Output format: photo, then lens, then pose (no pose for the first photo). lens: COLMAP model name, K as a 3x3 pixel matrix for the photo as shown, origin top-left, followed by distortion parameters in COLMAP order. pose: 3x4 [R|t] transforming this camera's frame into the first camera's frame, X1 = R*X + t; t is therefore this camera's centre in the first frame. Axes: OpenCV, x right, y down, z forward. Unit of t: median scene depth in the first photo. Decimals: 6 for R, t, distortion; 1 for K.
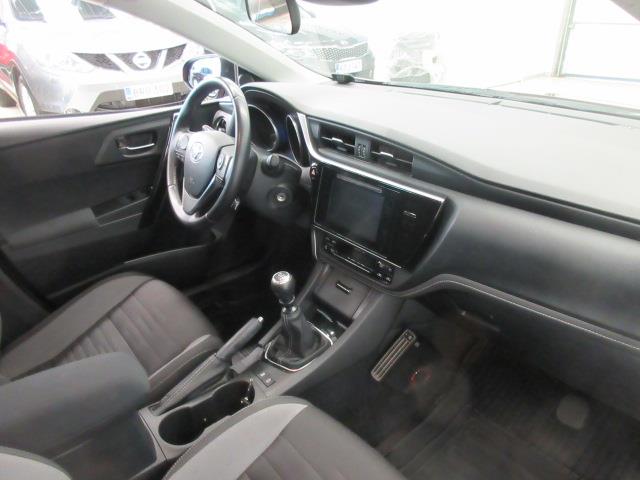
lens RADIAL K [[469.9, 0, 320.0], [0, 469.9, 240.0], [0, 0, 1]] dist [0.012525, 0.001798]
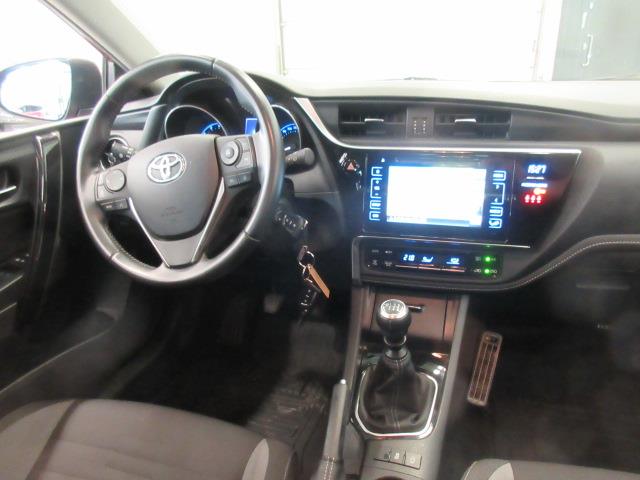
lens RADIAL K [[469.9, 0, 320.0], [0, 469.9, 240.0], [0, 0, 1]] dist [0.012525, 0.001798]
pose [[0.823059, -0.214545, 0.525875, -0.480916], [0.269582, 0.962534, -0.029236, -0.024075], [-0.499900, 0.165829, 0.850059, 0.409619]]
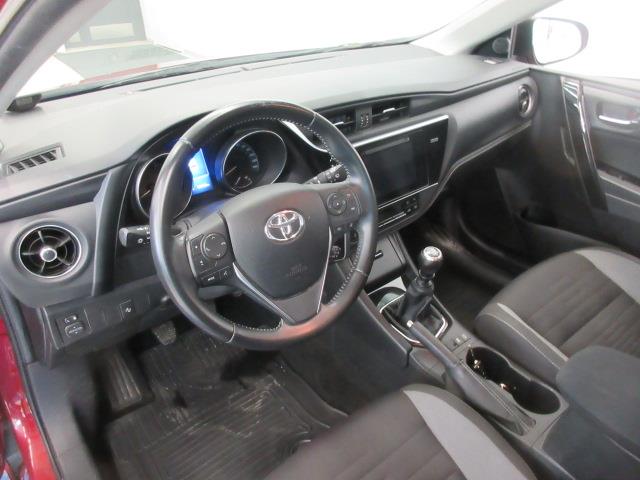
lens RADIAL K [[469.9, 0, 320.0], [0, 469.9, 240.0], [0, 0, 1]] dist [0.012525, 0.001798]
pose [[0.000924, -0.502151, 0.864780, -0.860876], [0.461232, 0.767516, 0.445180, -0.457639], [-0.887279, 0.398453, 0.232317, 0.893044]]
